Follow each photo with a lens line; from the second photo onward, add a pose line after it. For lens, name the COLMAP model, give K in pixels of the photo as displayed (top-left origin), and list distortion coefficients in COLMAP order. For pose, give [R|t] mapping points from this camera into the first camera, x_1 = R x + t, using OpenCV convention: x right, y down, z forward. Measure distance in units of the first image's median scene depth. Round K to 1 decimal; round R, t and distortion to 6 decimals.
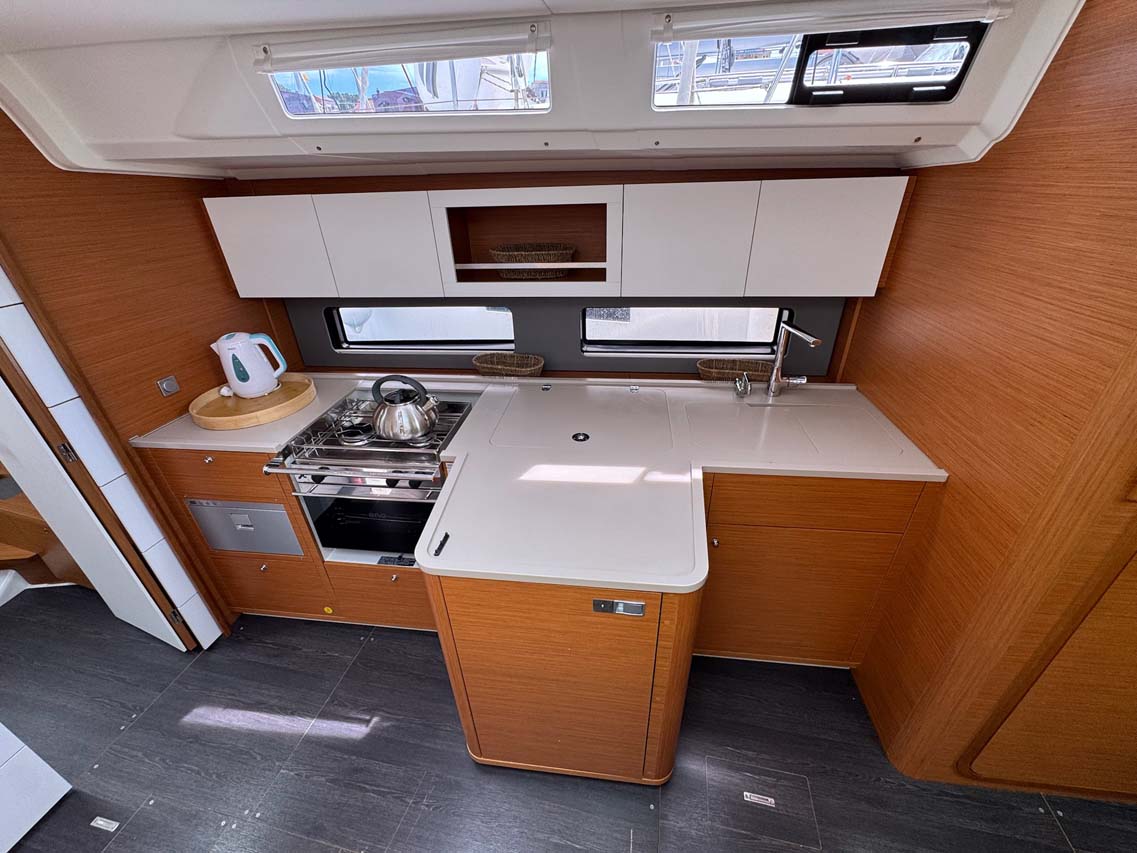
lens RADIAL K [[458.0, 0, 568.5], [0, 458.0, 426.5], [0, 0, 1]] dist [-0.005291, 0.000003]
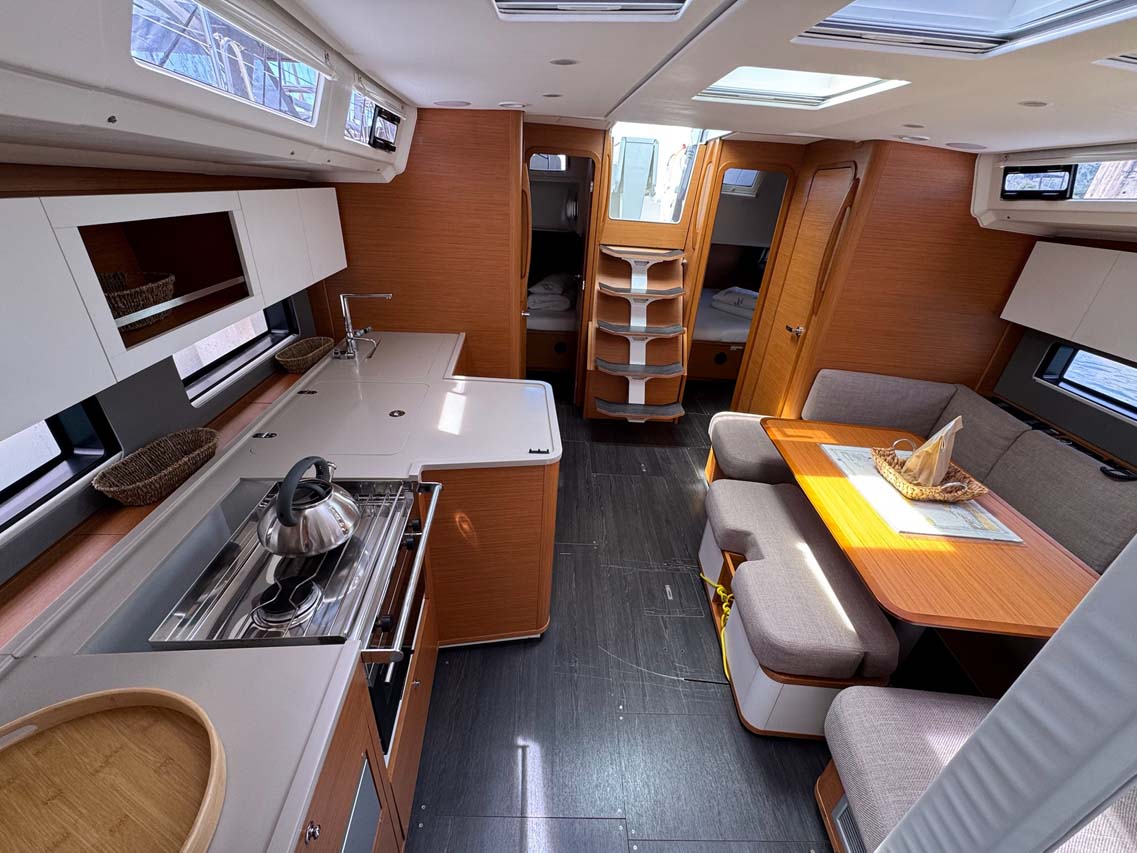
lens RADIAL K [[458.0, 0, 568.5], [0, 458.0, 426.5], [0, 0, 1]] dist [-0.005291, 0.000003]
pose [[-0.217766, -0.438610, 0.871894, -0.978955], [0.424265, 0.761974, 0.489280, -0.299491], [-0.878964, 0.476463, 0.020155, 0.557012]]
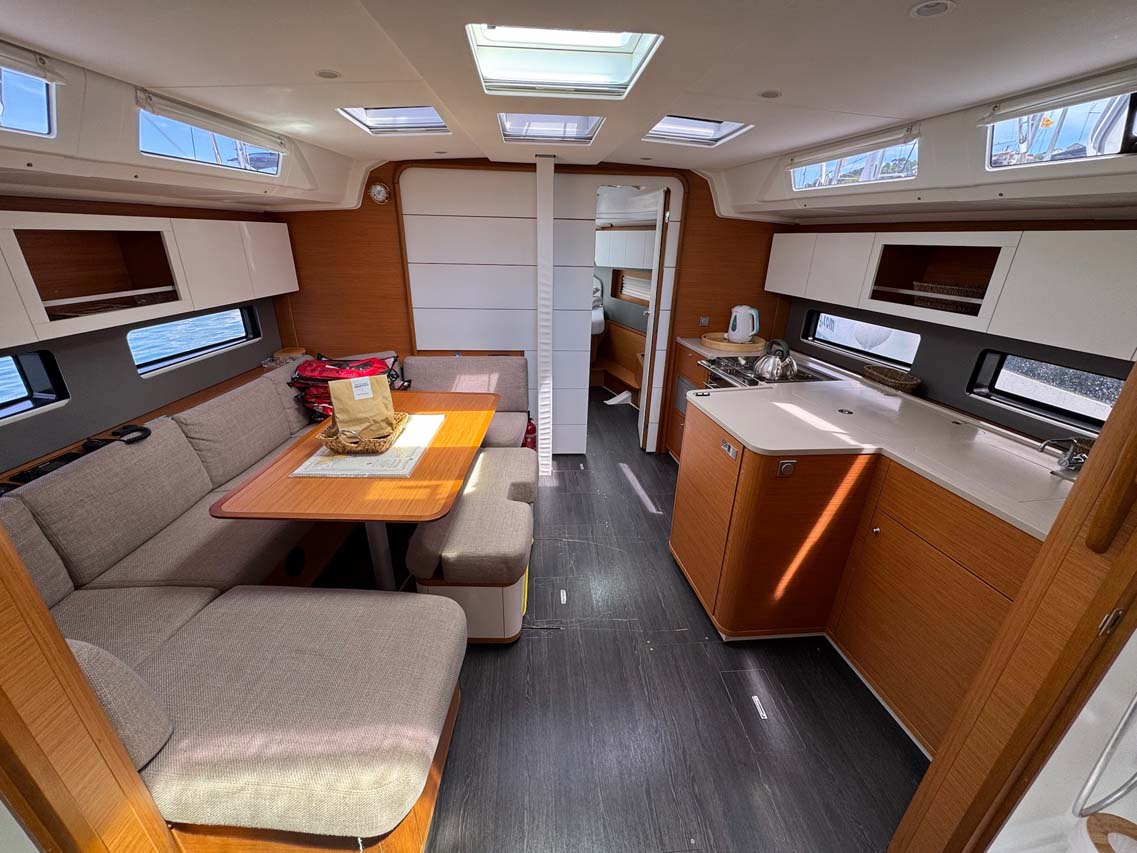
lens RADIAL K [[458.0, 0, 568.5], [0, 458.0, 426.5], [0, 0, 1]] dist [-0.005291, 0.000003]
pose [[0.284894, 0.396394, -0.872759, 0.863677], [-0.489705, 0.842894, 0.222976, 0.139708], [0.824030, 0.363870, 0.434251, -0.179048]]
